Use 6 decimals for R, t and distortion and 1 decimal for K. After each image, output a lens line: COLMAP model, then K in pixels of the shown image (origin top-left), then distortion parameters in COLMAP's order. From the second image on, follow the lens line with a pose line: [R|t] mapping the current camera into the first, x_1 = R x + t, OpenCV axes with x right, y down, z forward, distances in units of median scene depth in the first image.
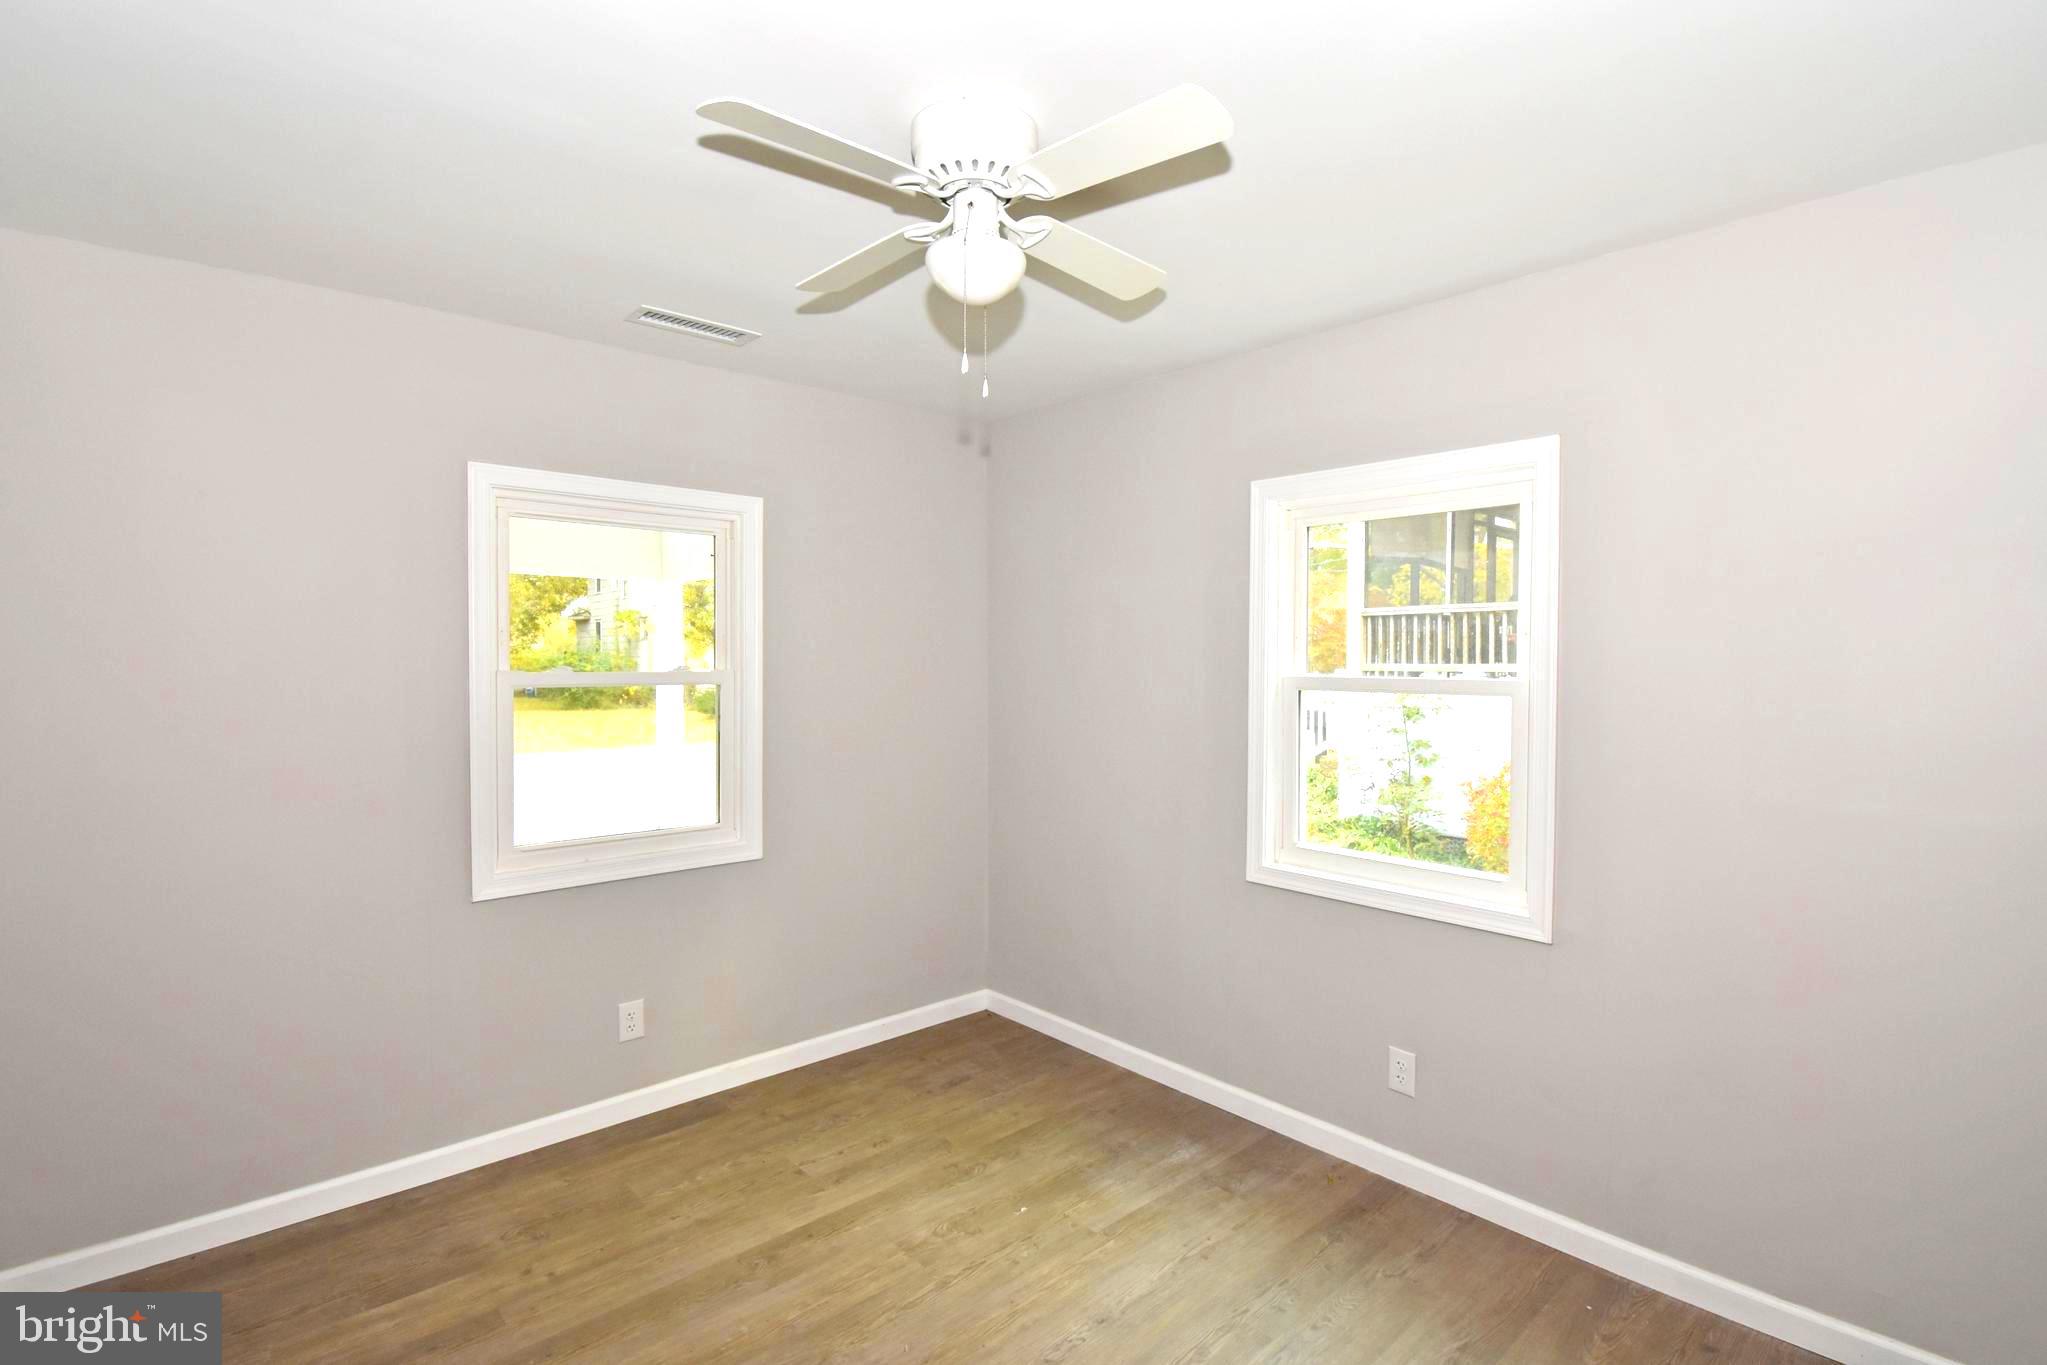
lens RADIAL K [[970.6, 0, 1039.4], [0, 970.6, 679.2], [0, 0, 1]] dist [0.021548, -0.026194]
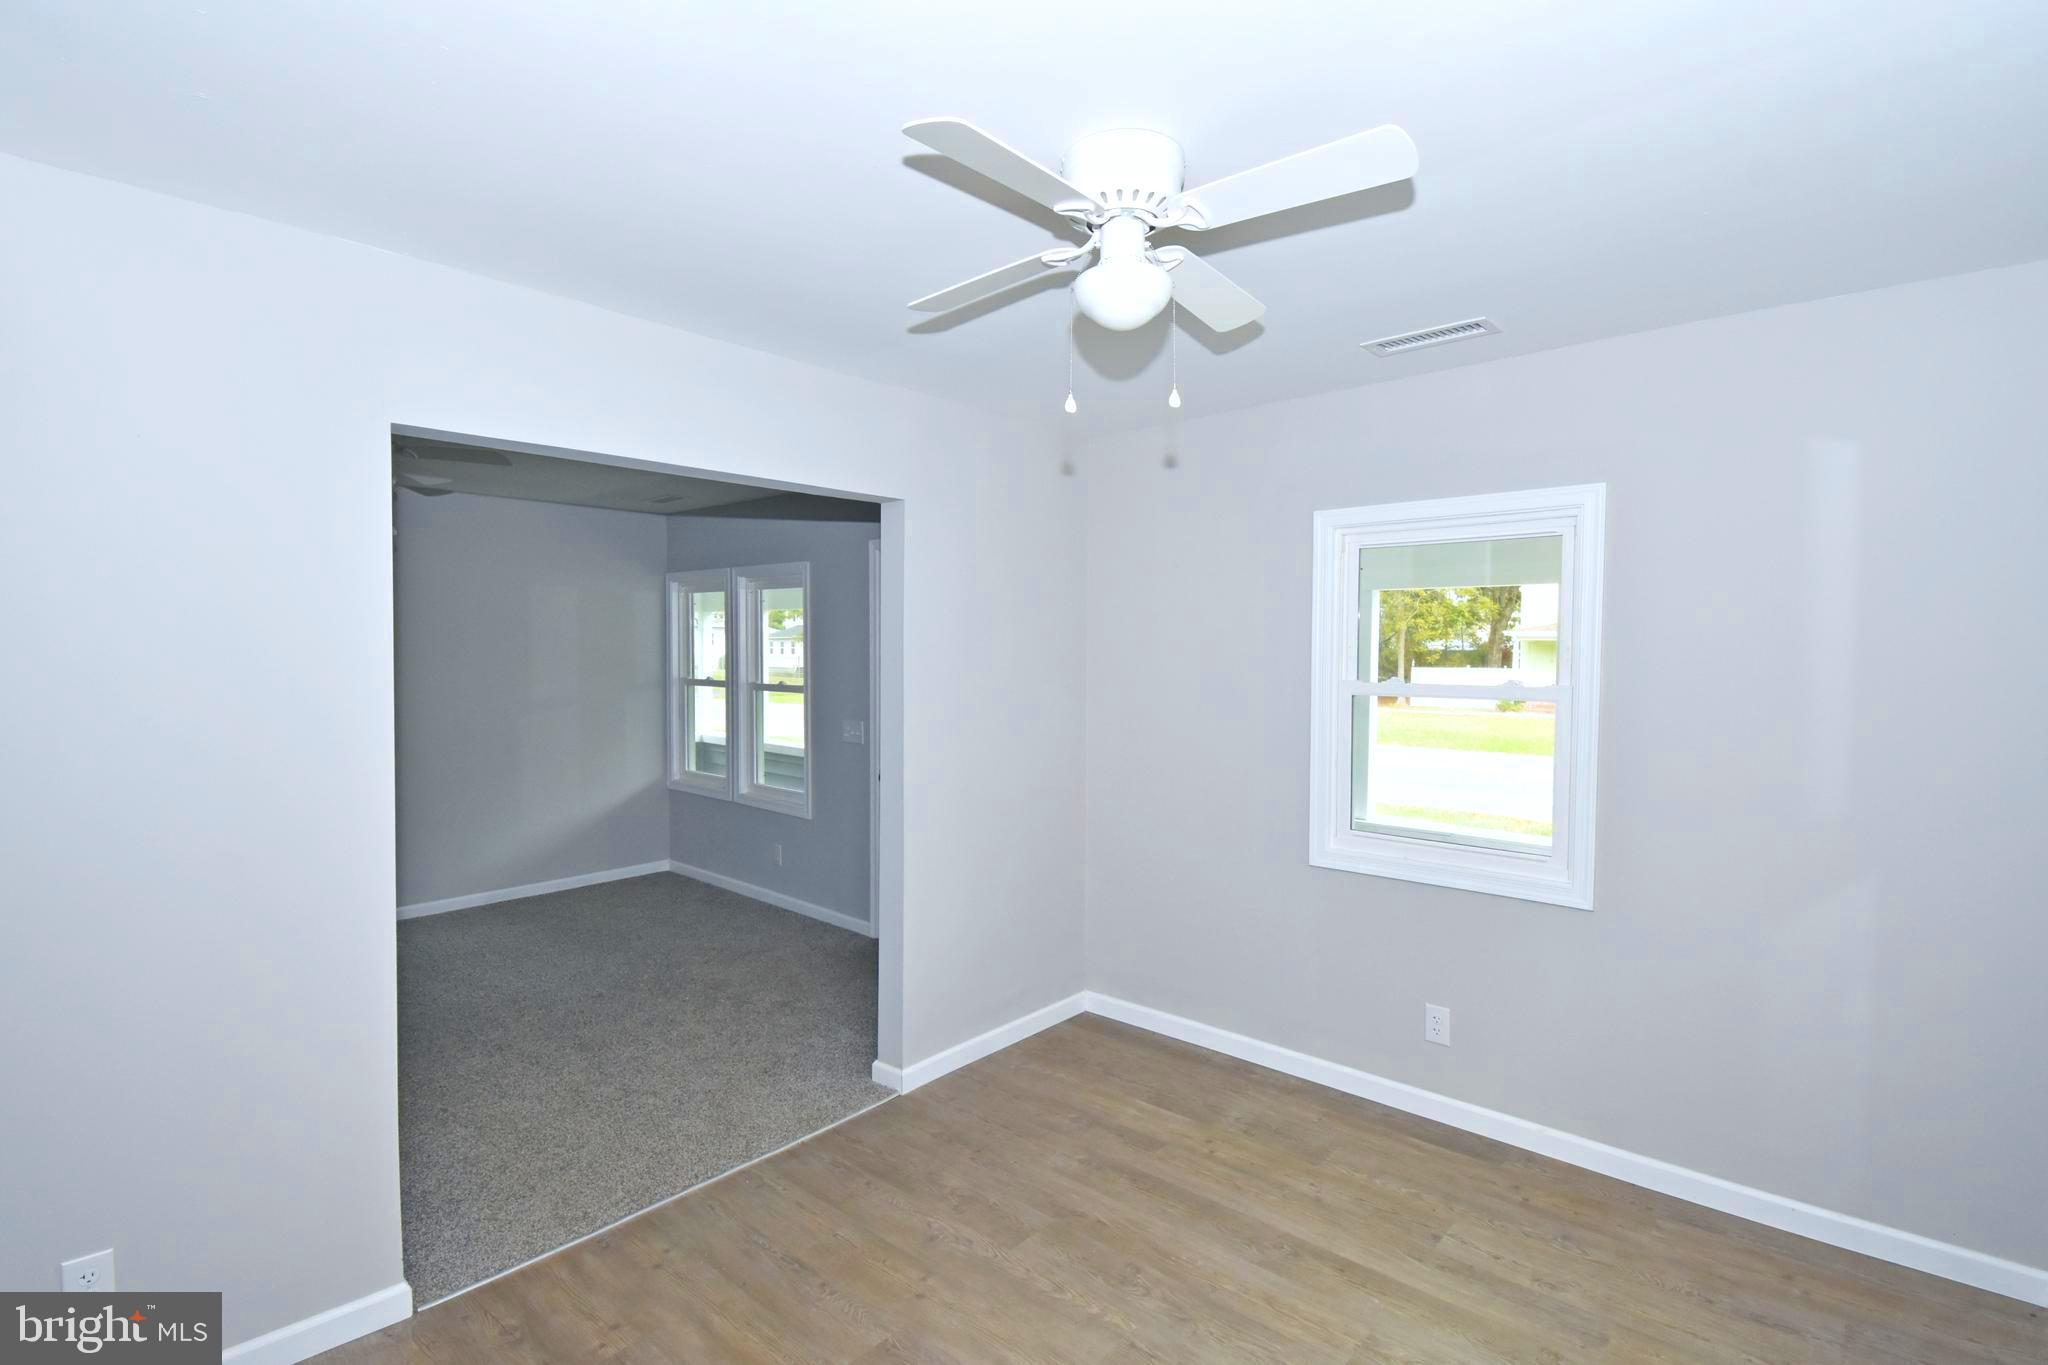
lens RADIAL K [[971.1, 0, 1039.9], [0, 971.1, 679.2], [0, 0, 1]] dist [0.021548, -0.026194]
pose [[0.091047, 0.022471, -0.995593, 0.638414], [-0.023445, 0.999517, 0.020415, -0.027615], [0.995571, 0.021483, 0.091530, 0.553246]]
